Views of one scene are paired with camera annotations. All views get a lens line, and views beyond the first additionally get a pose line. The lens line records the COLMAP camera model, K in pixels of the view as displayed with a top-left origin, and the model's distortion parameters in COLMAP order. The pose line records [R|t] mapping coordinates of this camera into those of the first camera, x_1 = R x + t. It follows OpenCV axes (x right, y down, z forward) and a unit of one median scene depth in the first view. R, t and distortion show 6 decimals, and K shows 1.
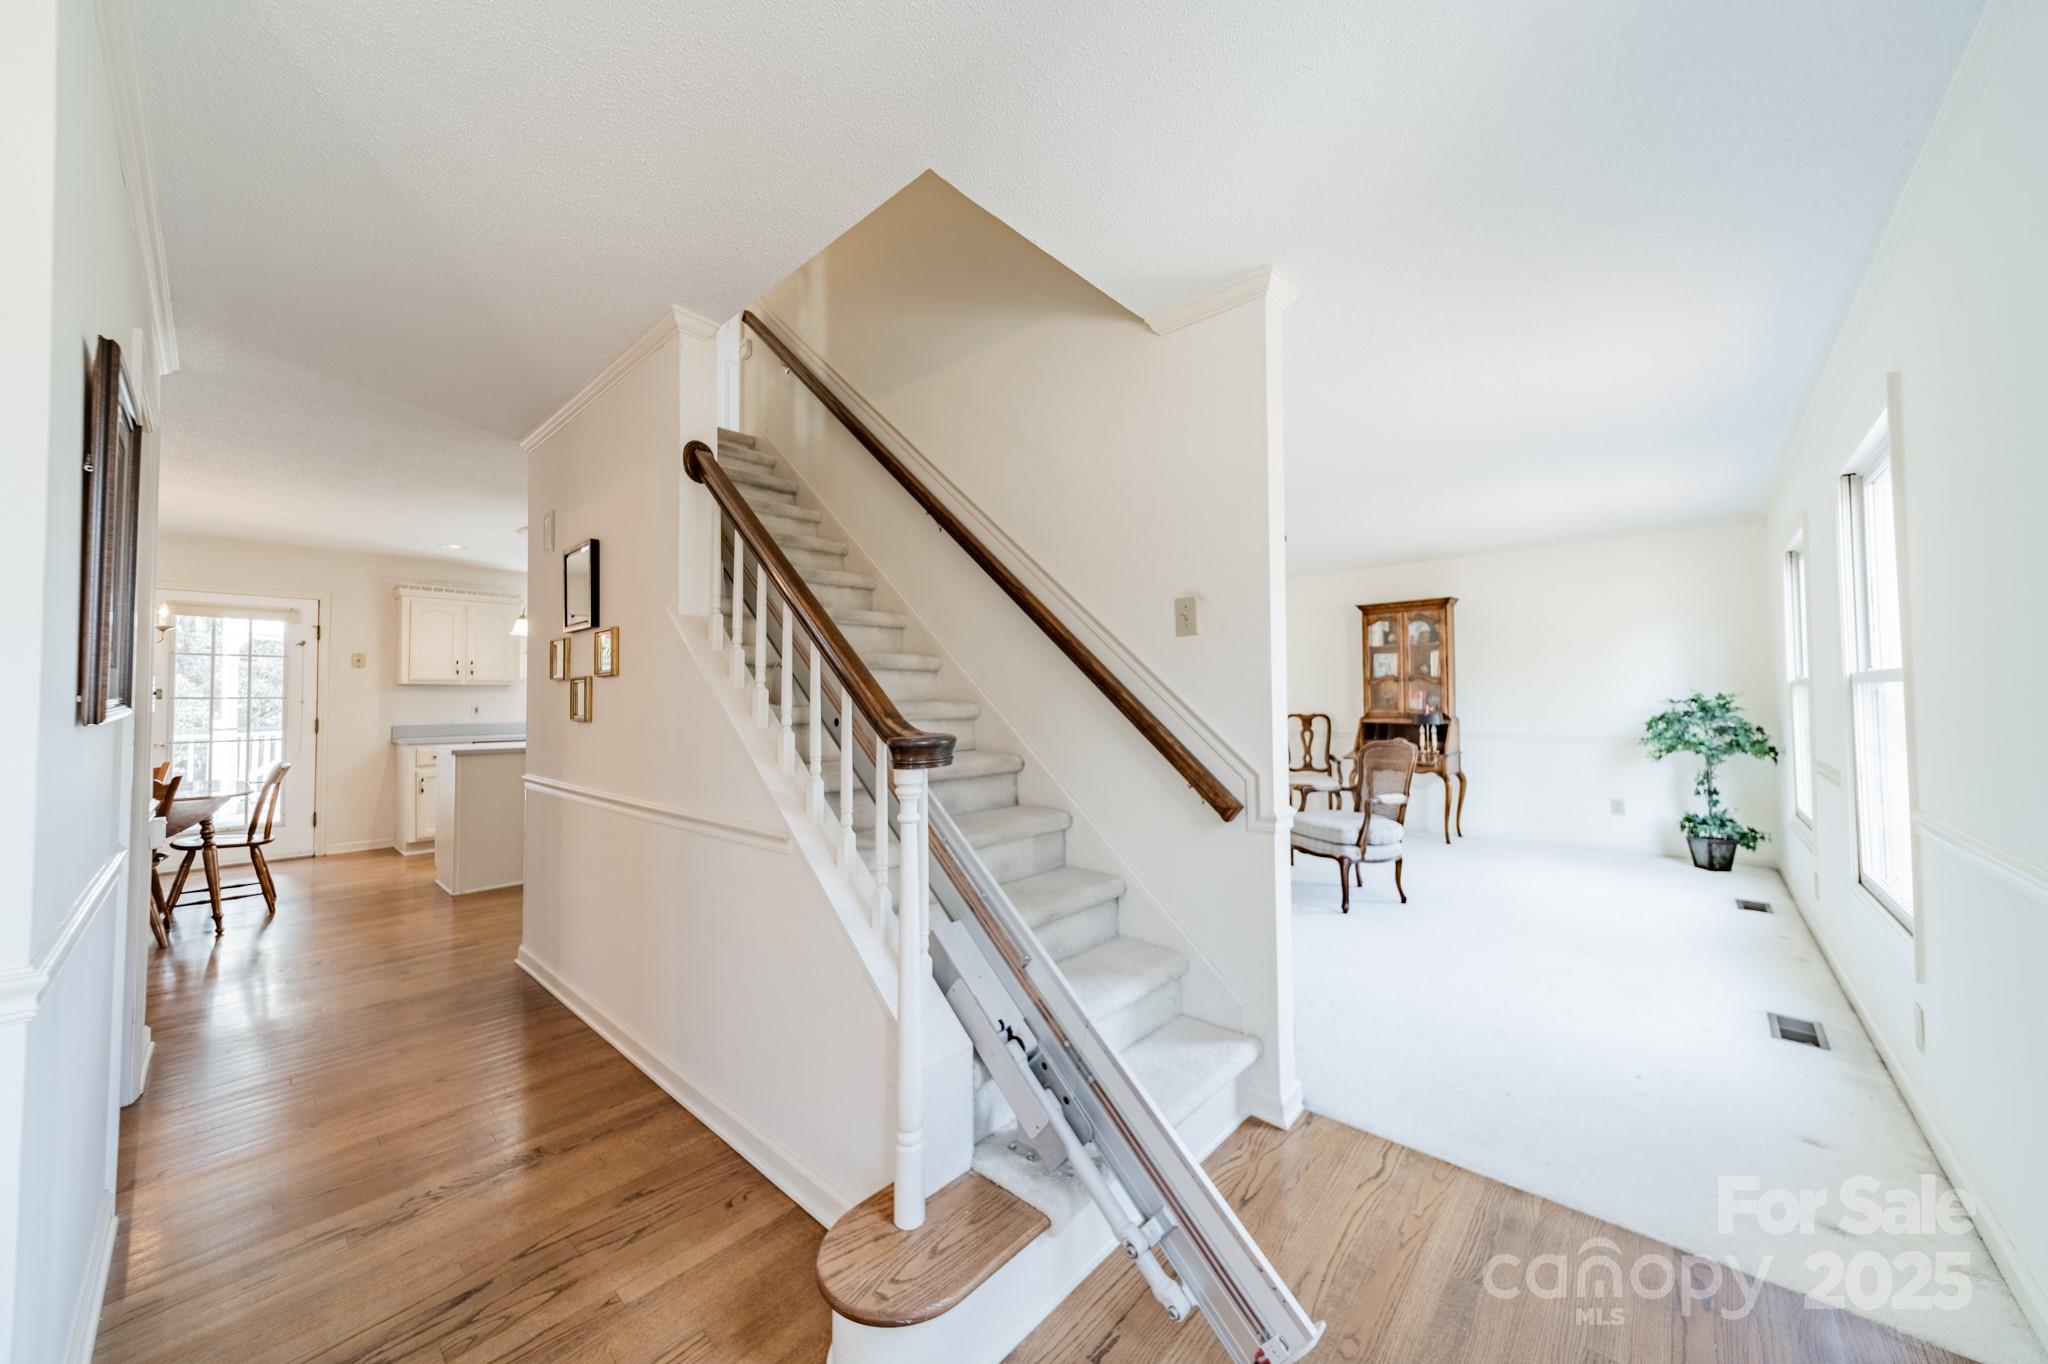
lens RADIAL K [[715.2, 0, 1030.2], [0, 715.2, 680.7], [0, 0, 1]] dist [0.000710, -0.000028]
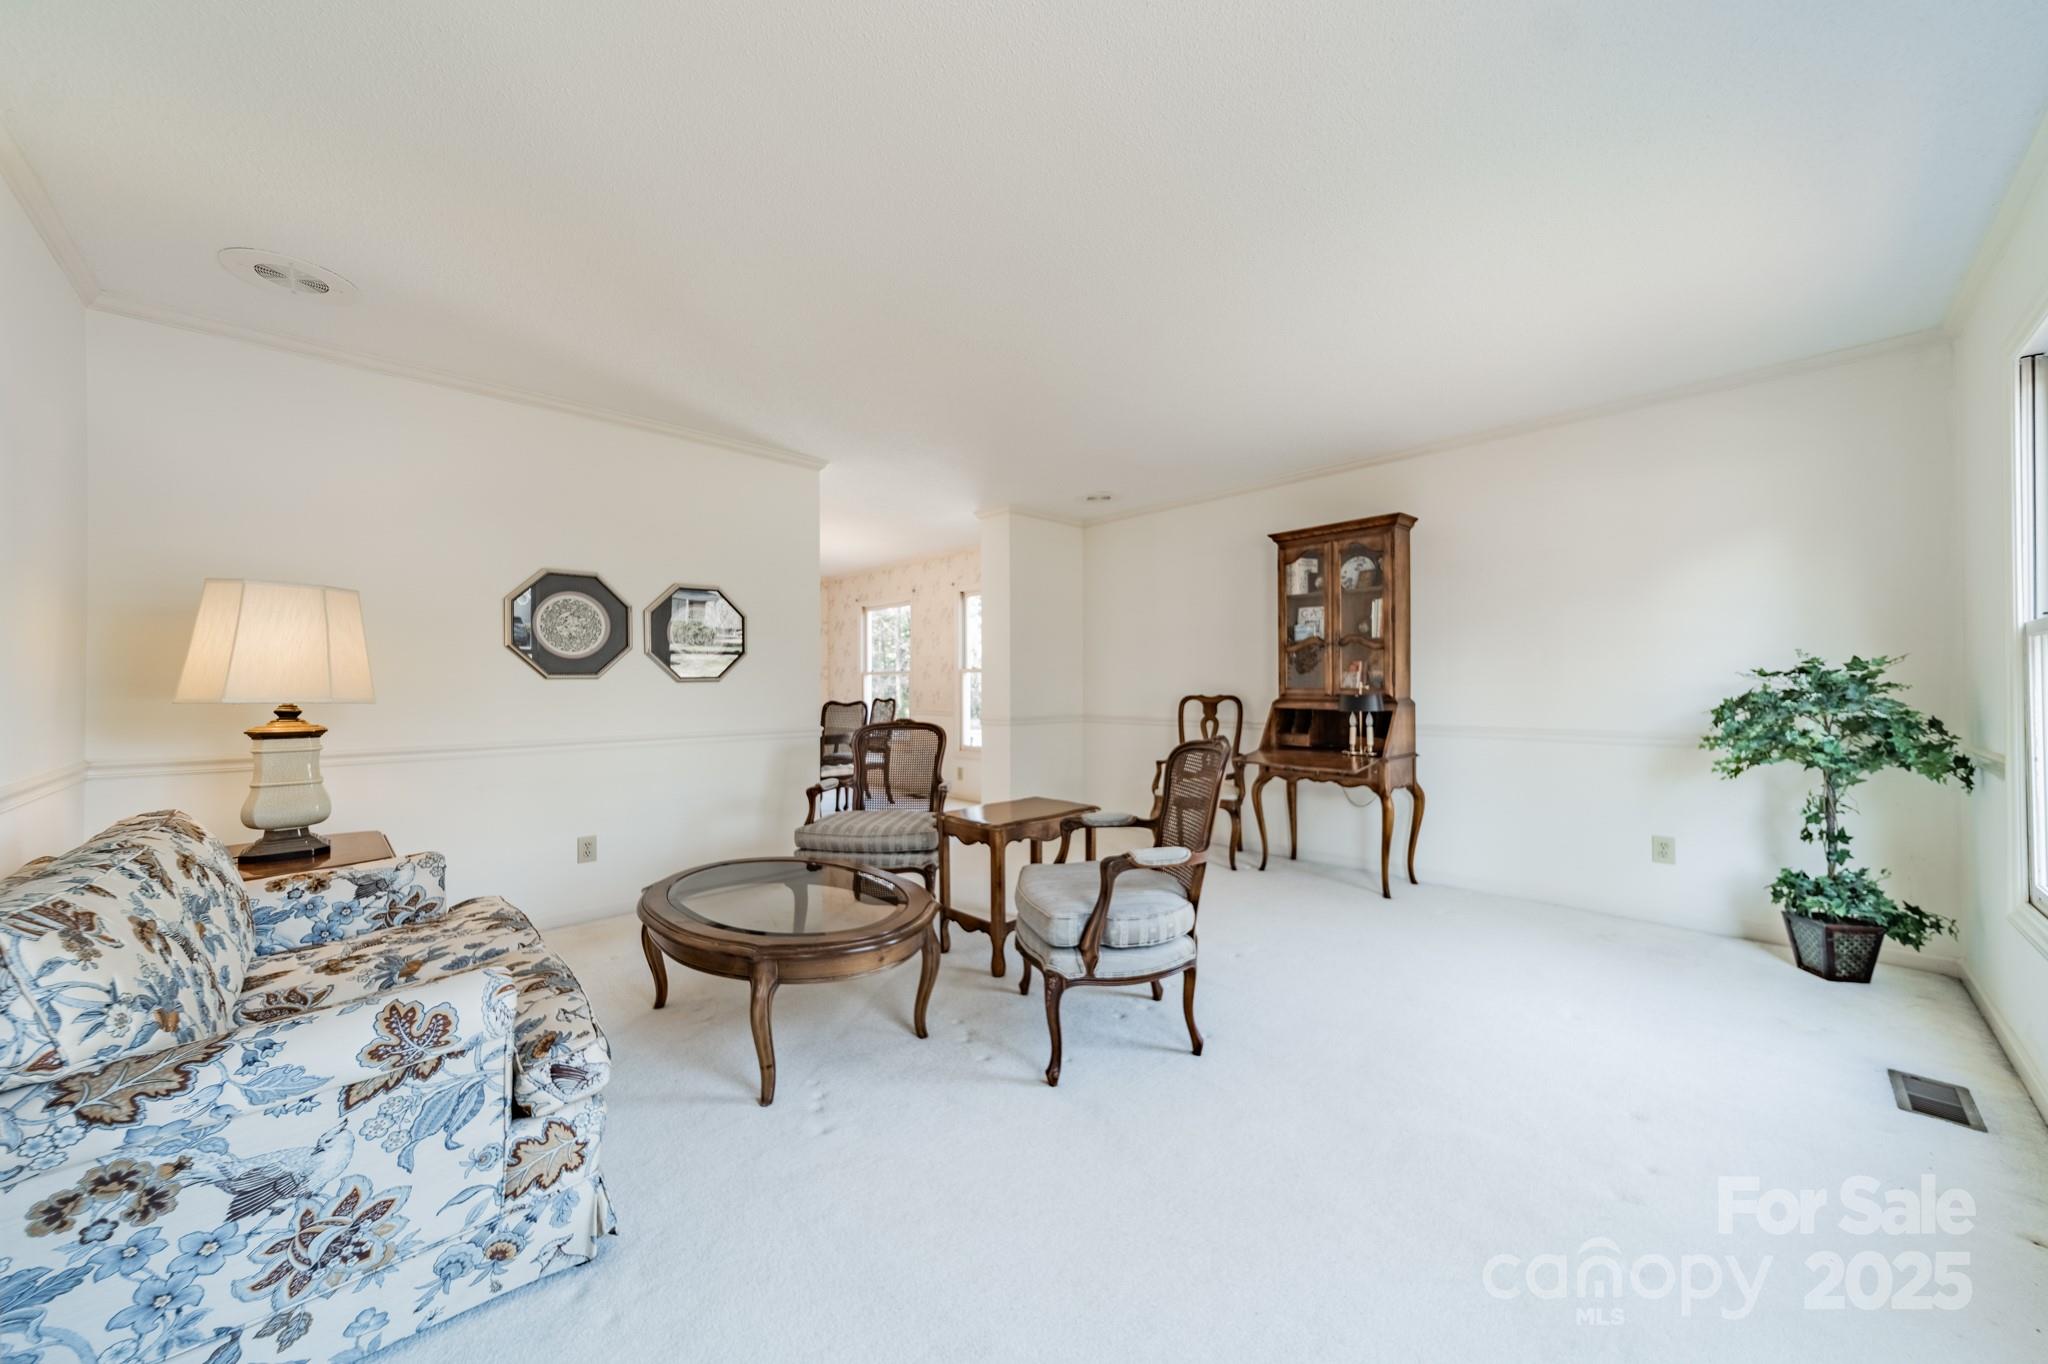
lens RADIAL K [[721.7, 0, 1024.0], [0, 721.7, 682.0], [0, 0, 1]] dist [0.001214, 0.000317]
pose [[0.997194, 0.002533, -0.074824, 0.362077], [-0.000769, 0.999721, 0.023596, 0.023284], [0.074863, -0.023472, 0.996918, 0.391253]]
